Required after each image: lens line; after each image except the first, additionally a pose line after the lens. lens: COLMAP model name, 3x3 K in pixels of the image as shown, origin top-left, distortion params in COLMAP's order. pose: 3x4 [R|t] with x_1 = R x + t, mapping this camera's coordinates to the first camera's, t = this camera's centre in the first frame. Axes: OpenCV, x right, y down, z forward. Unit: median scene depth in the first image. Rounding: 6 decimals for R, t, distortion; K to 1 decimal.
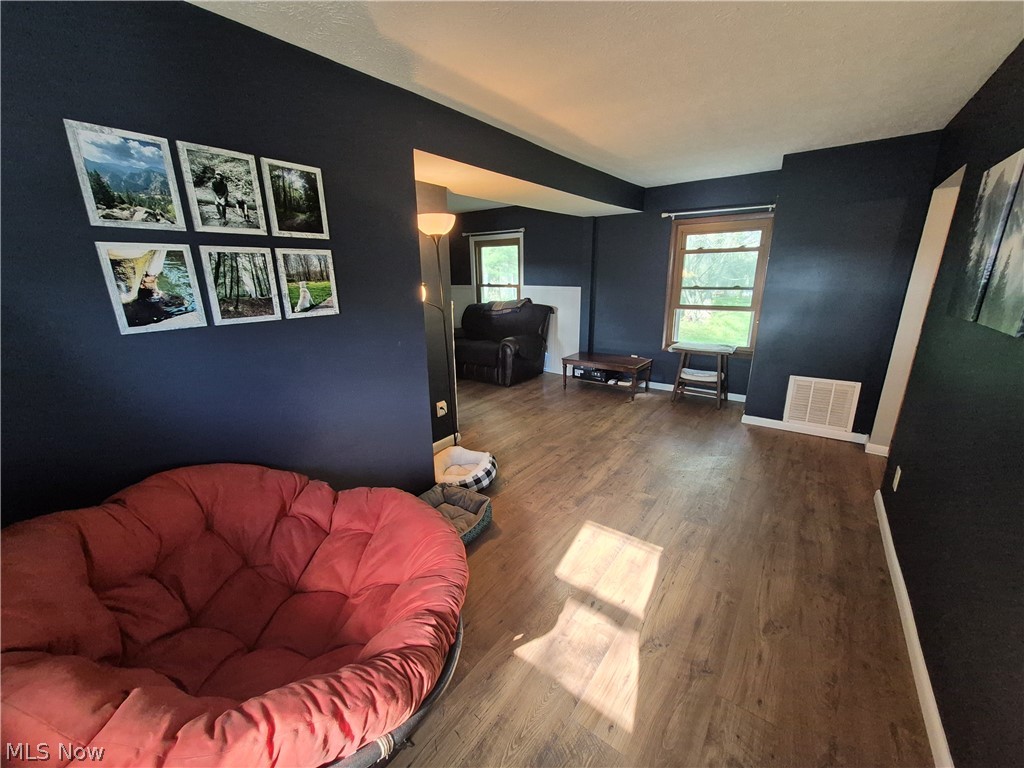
lens RADIAL K [[400.3, 0, 517.2], [0, 400.3, 381.9], [0, 0, 1]] dist [0.000742, 0.001047]
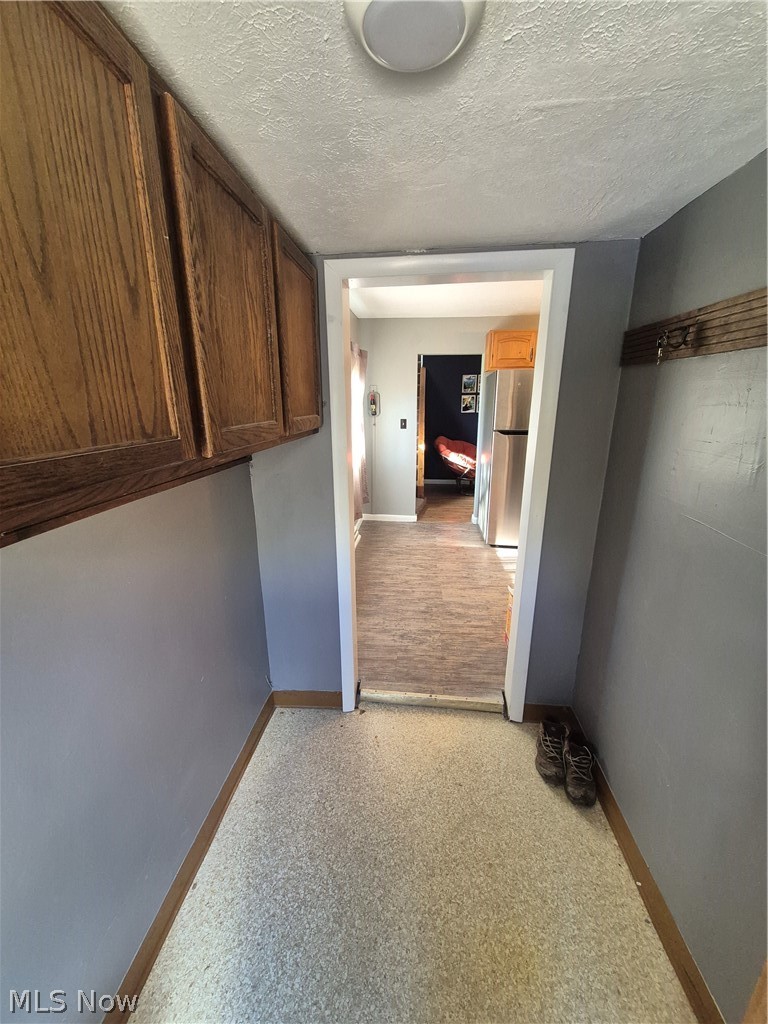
lens RADIAL K [[400.3, 0, 383.8], [0, 400.3, 509.6], [0, 0, 1]] dist [0.000742, 0.001047]
pose [[0.517418, 0.233330, -0.823308, 3.164551], [-0.225235, 0.965318, 0.132024, 0.656364], [0.825559, 0.117126, 0.552027, -2.634992]]
